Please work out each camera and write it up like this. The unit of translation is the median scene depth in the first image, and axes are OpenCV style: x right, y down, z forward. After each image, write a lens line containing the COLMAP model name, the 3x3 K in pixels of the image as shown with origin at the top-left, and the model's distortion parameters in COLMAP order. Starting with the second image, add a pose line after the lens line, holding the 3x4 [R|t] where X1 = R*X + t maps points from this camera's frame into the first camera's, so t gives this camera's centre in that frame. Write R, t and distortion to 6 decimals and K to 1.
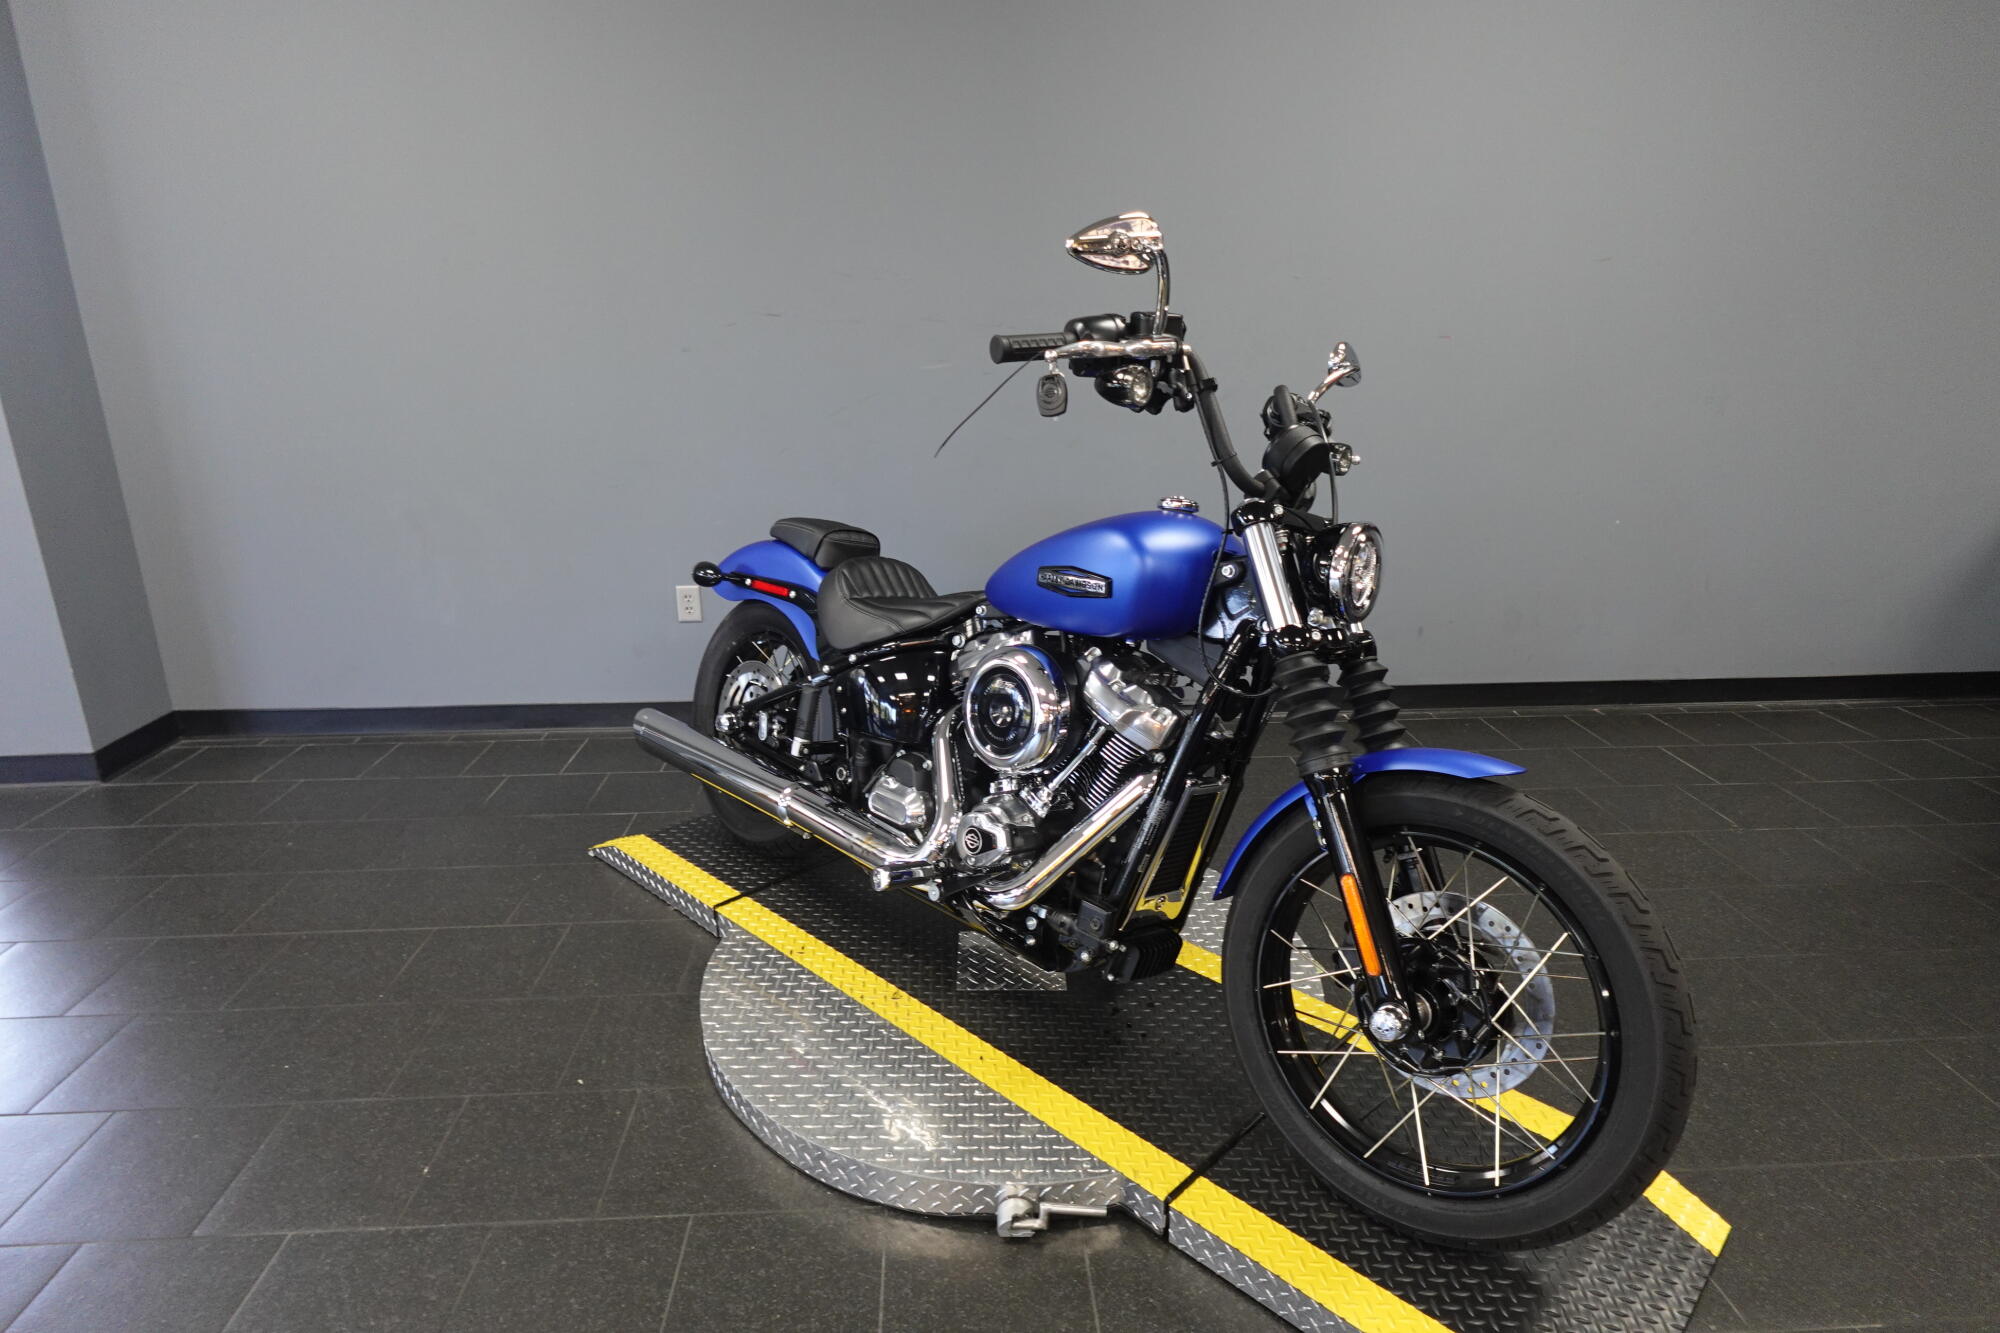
lens RADIAL K [[1127.7, 0, 1003.4], [0, 1127.7, 658.7], [0, 0, 1]] dist [0.004443, -0.002256]
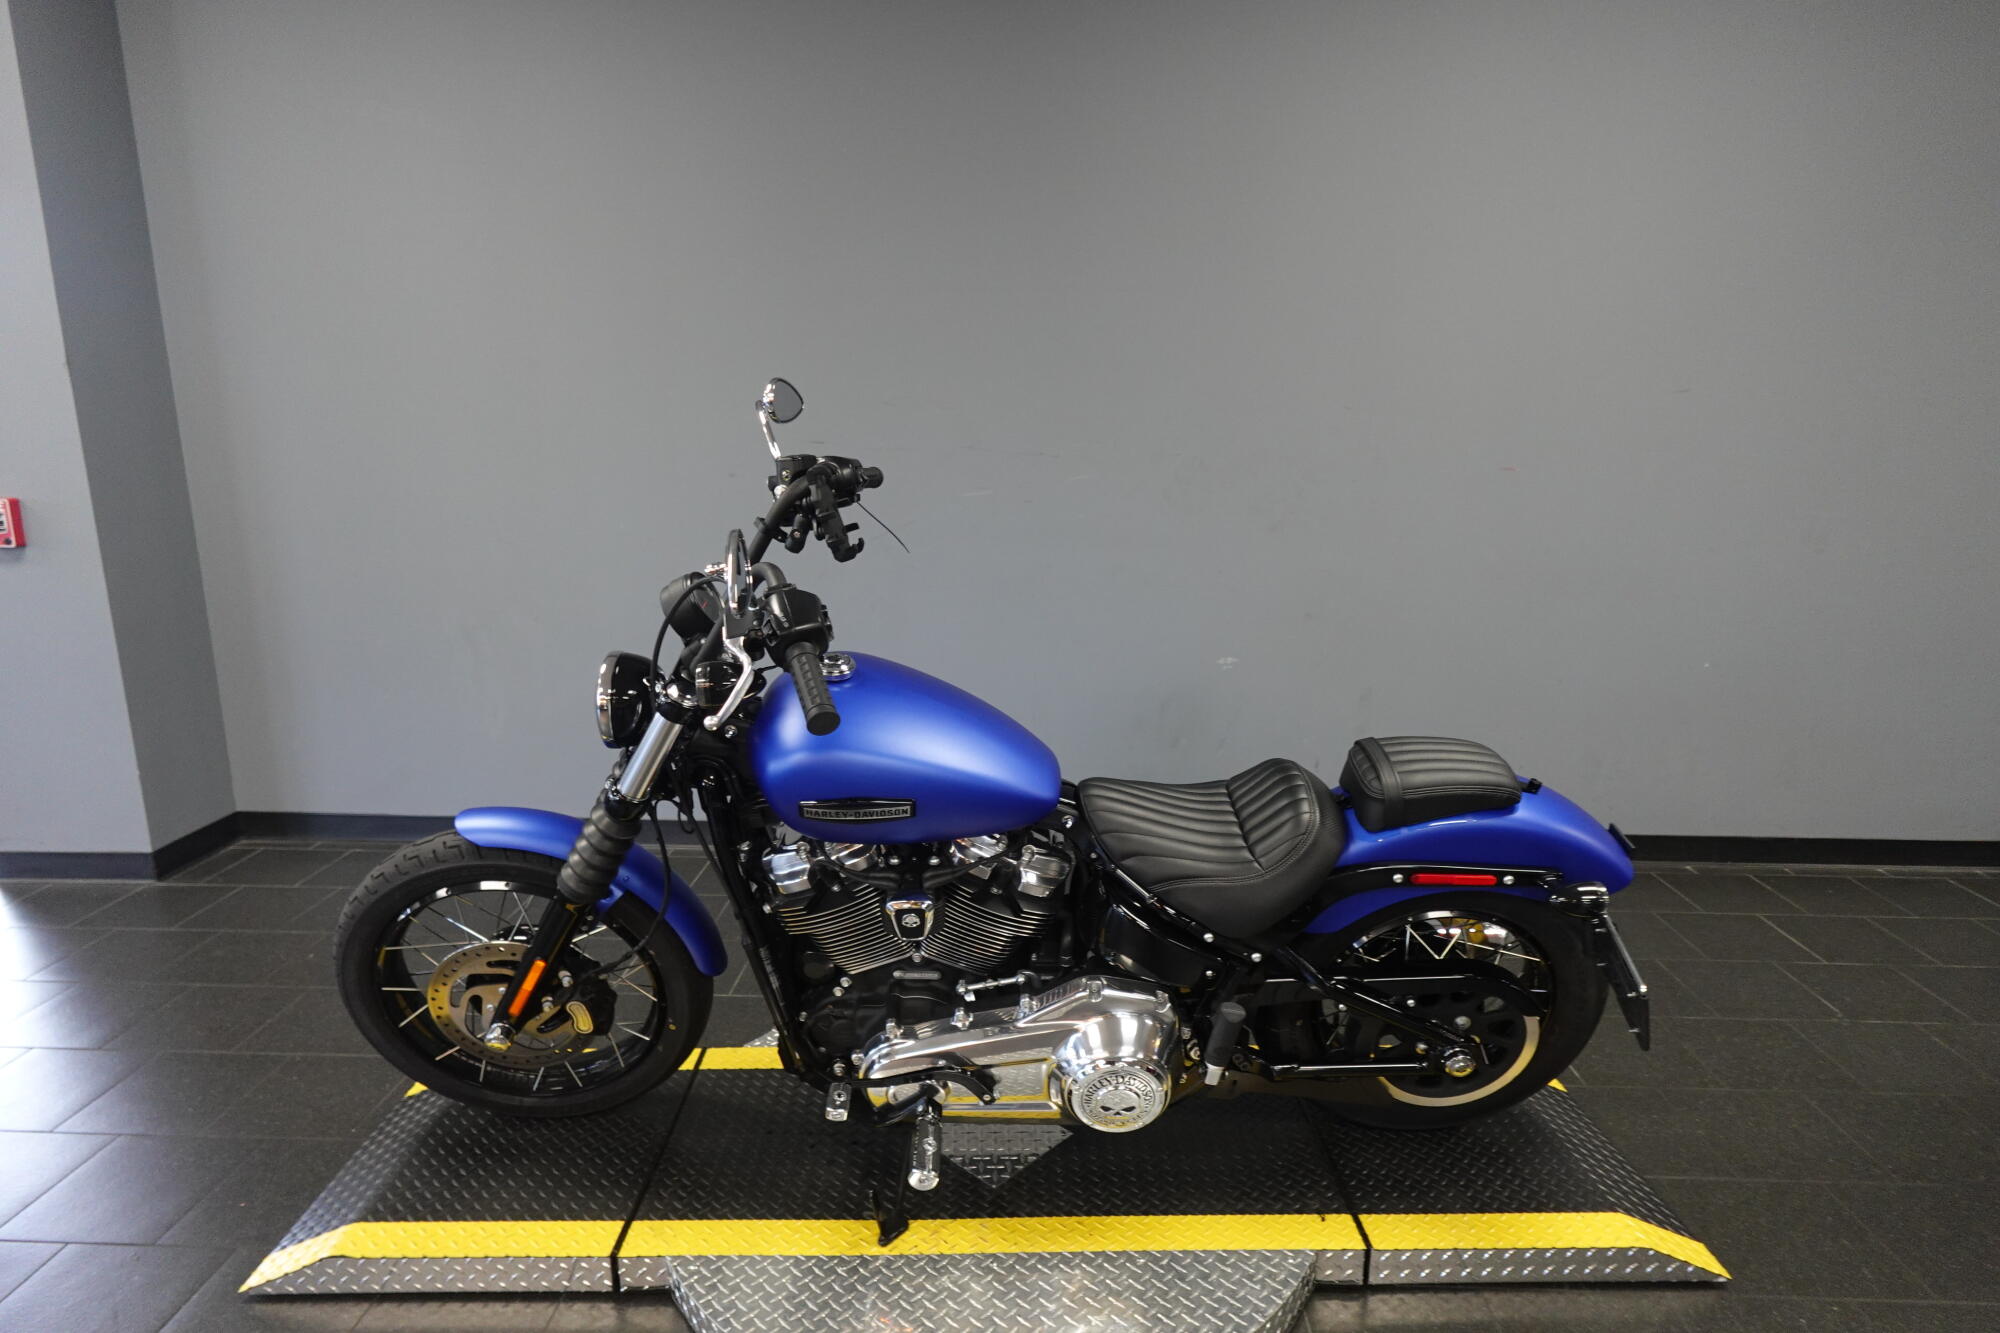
lens RADIAL K [[1127.7, 0, 1003.4], [0, 1127.7, 658.7], [0, 0, 1]] dist [0.004443, -0.002256]
pose [[0.995124, 0.025266, -0.095341, 0.086711], [-0.033617, 0.995639, -0.087026, -0.039273], [0.092726, 0.089807, 0.991633, 0.039444]]
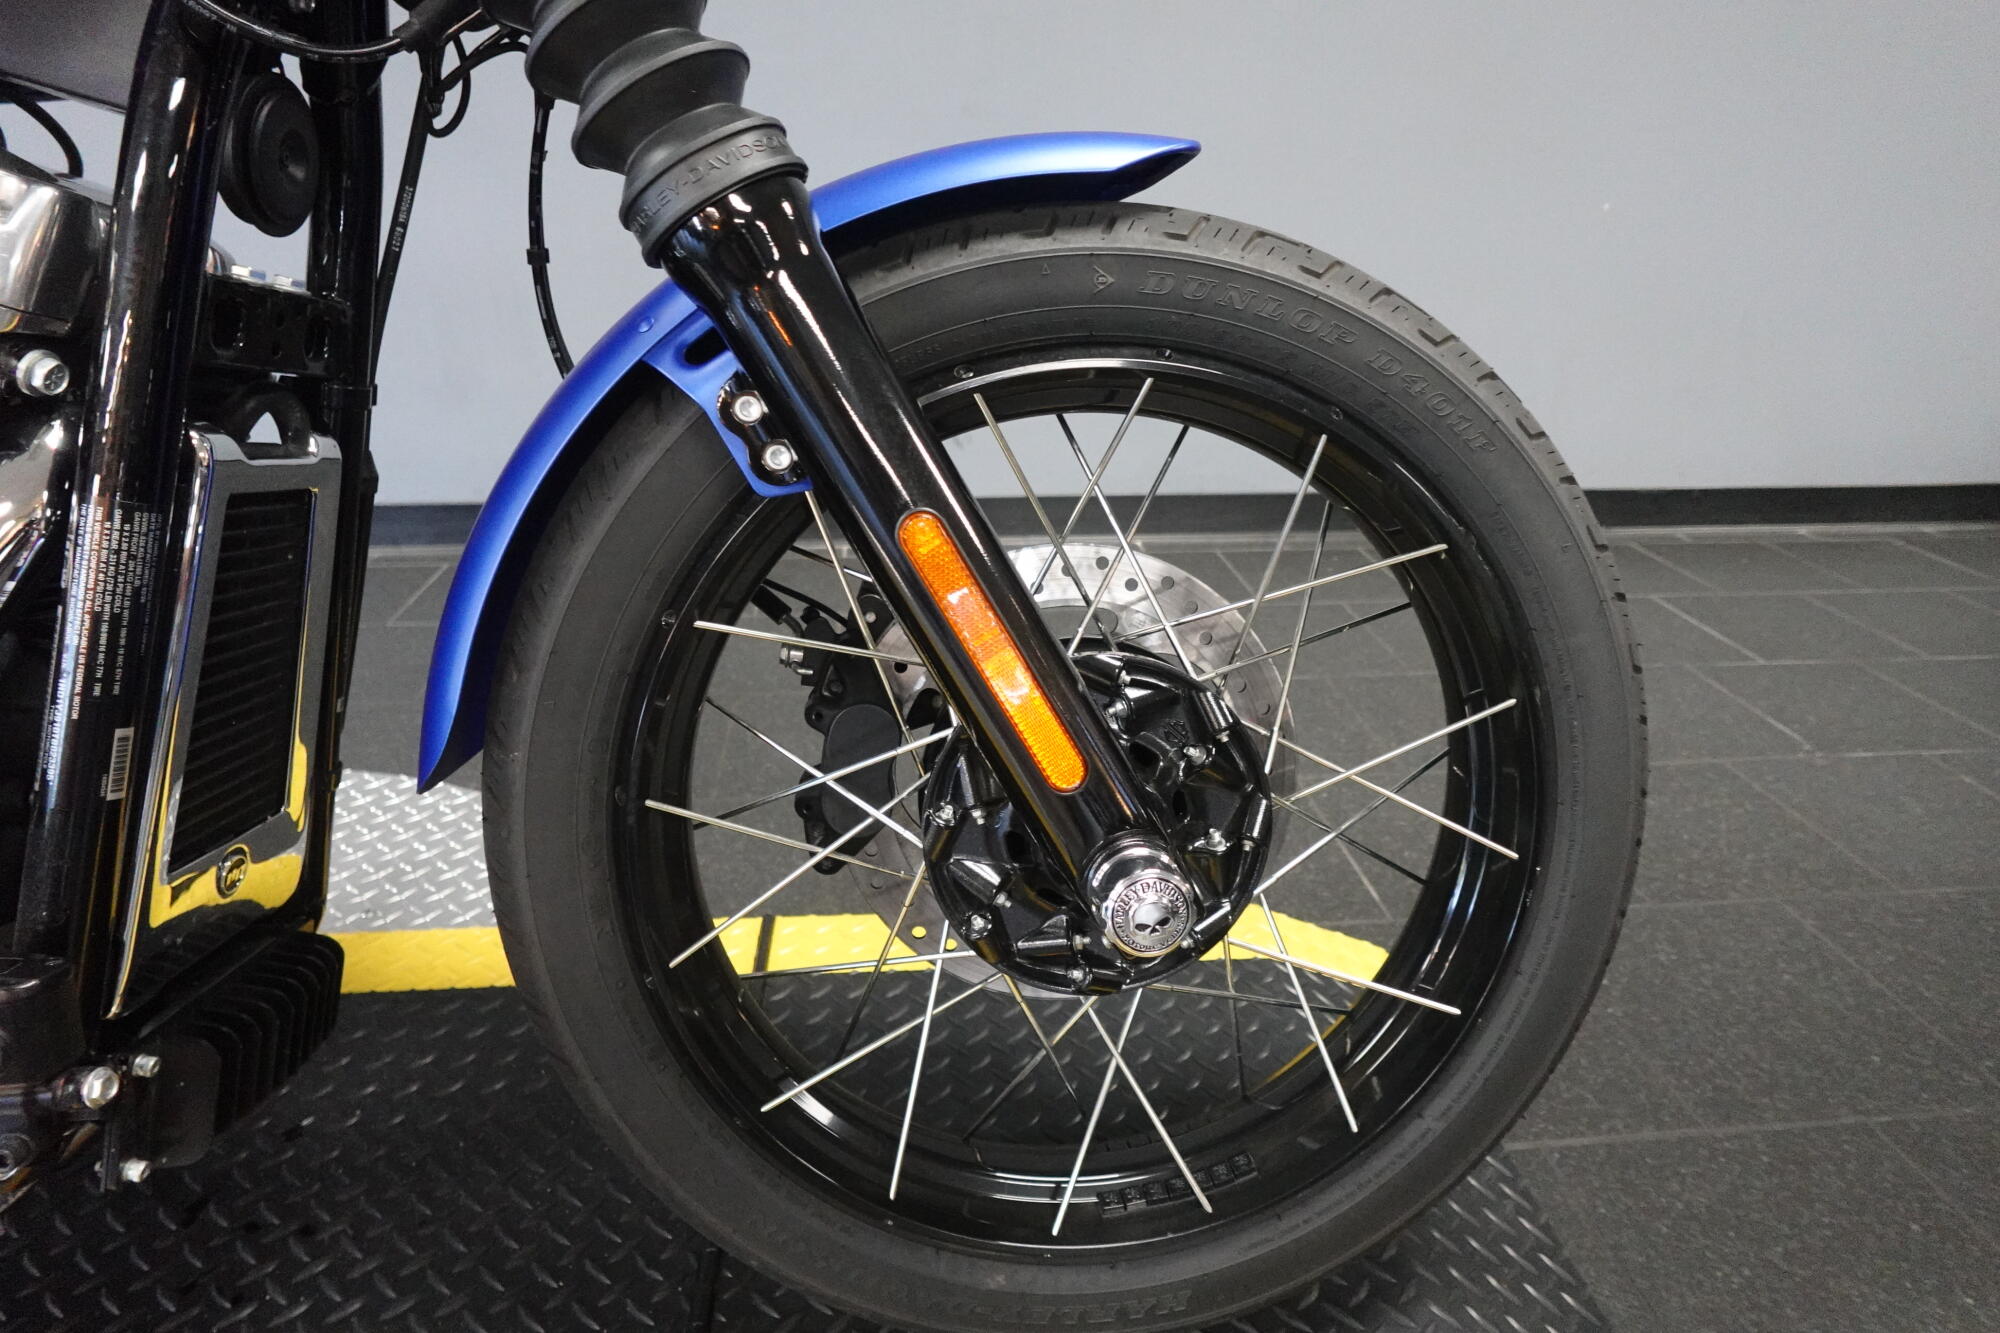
lens RADIAL K [[1127.7, 0, 1003.4], [0, 1127.7, 658.7], [0, 0, 1]] dist [0.004443, -0.002256]
pose [[0.998708, -0.000884, 0.050802, 0.311435], [-0.005639, 0.991743, 0.128118, 0.053320], [-0.050496, -0.128239, 0.990457, 0.626398]]
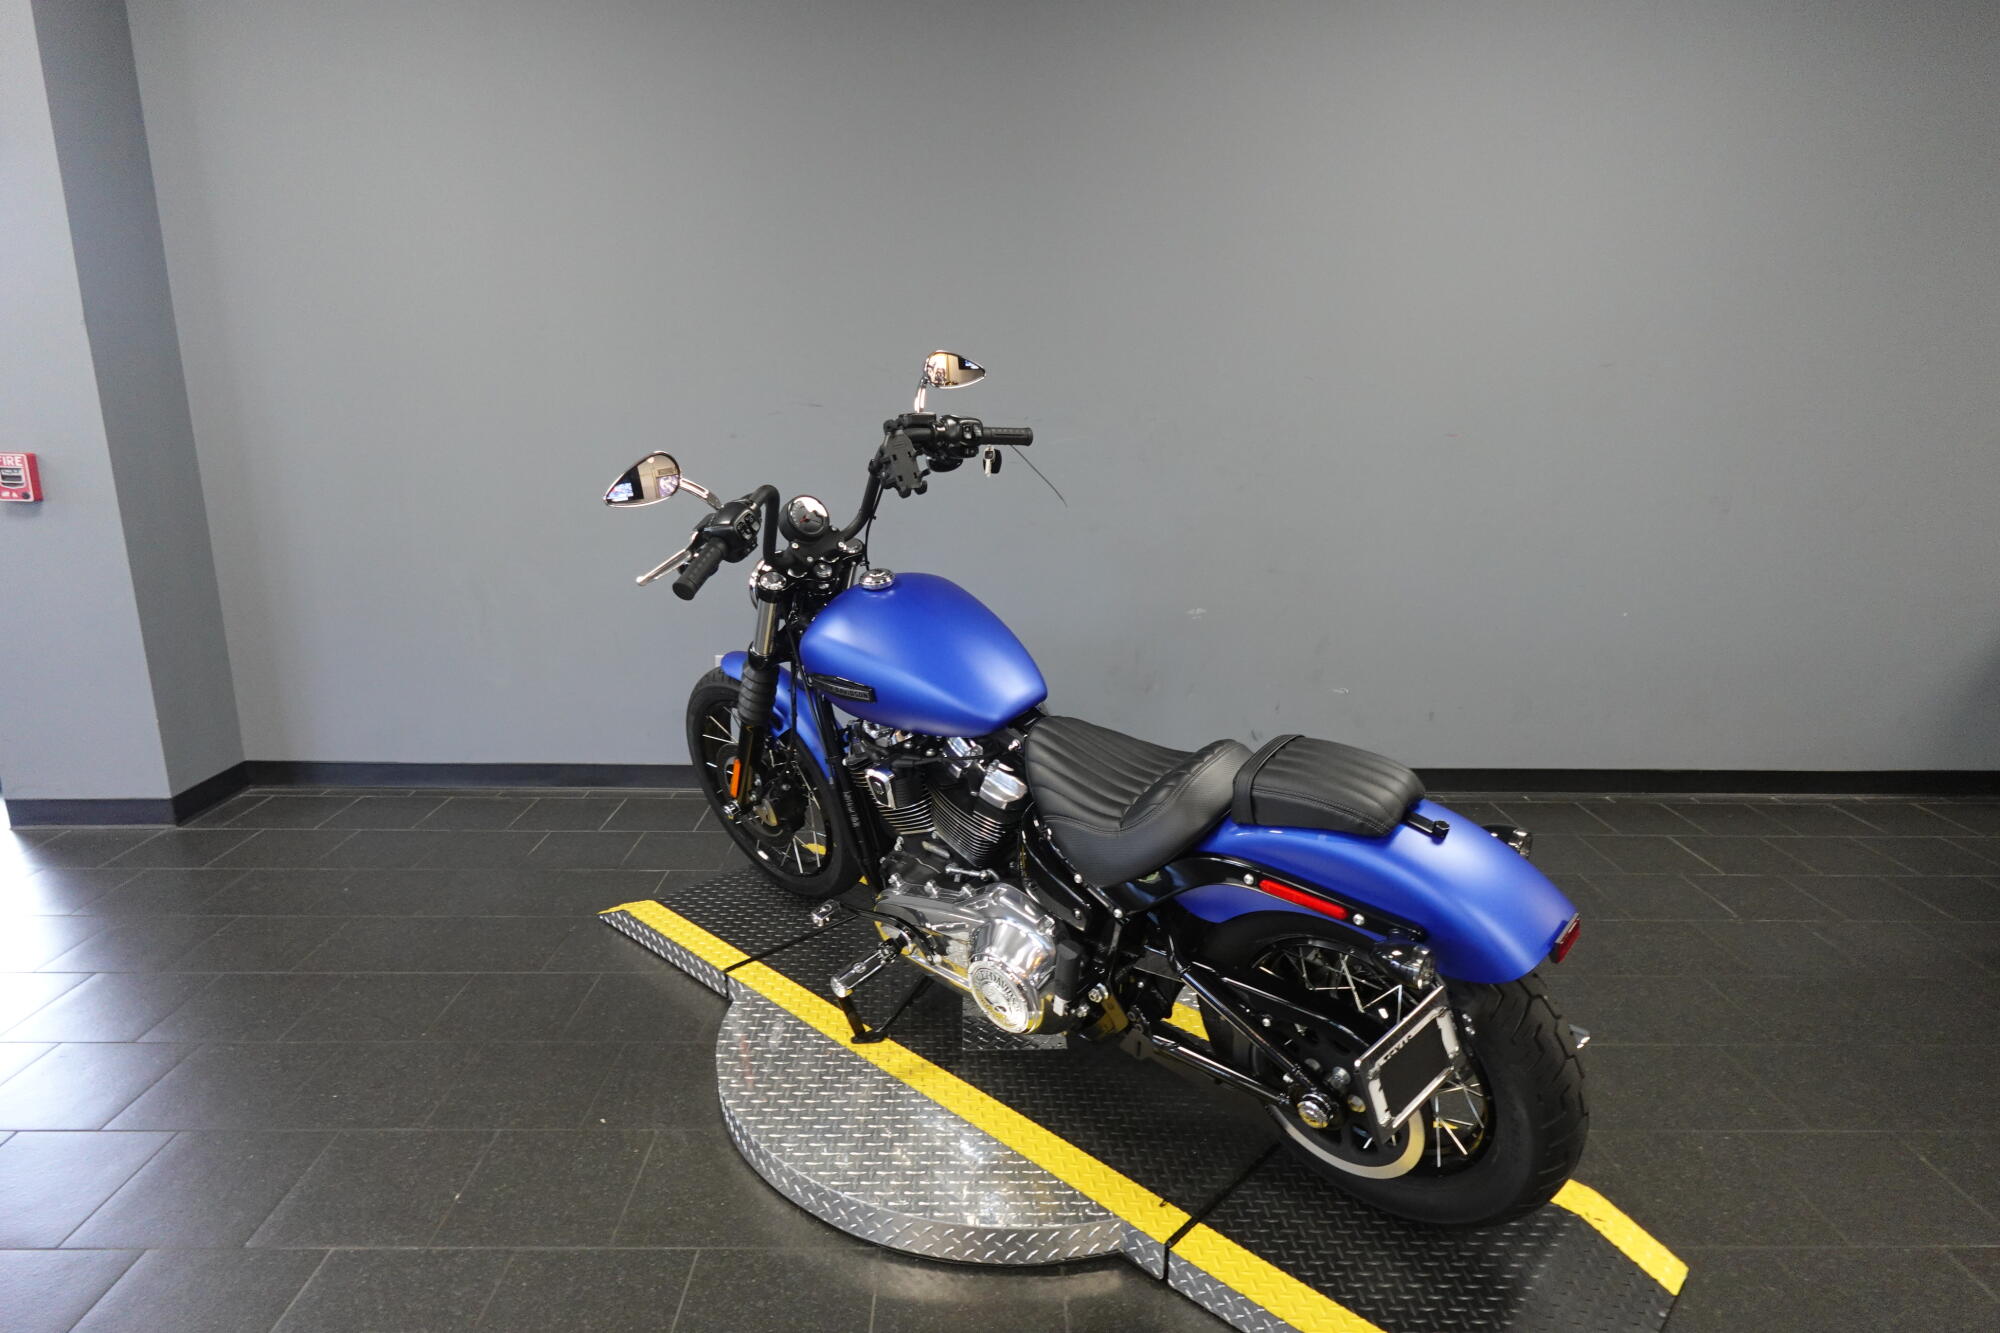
lens RADIAL K [[1127.7, 0, 1003.4], [0, 1127.7, 658.7], [0, 0, 1]] dist [0.004443, -0.002256]
pose [[0.998998, 0.023648, -0.037993, 0.027874], [-0.025950, 0.997783, -0.061278, -0.004873], [0.036460, 0.062202, 0.997397, -0.064225]]
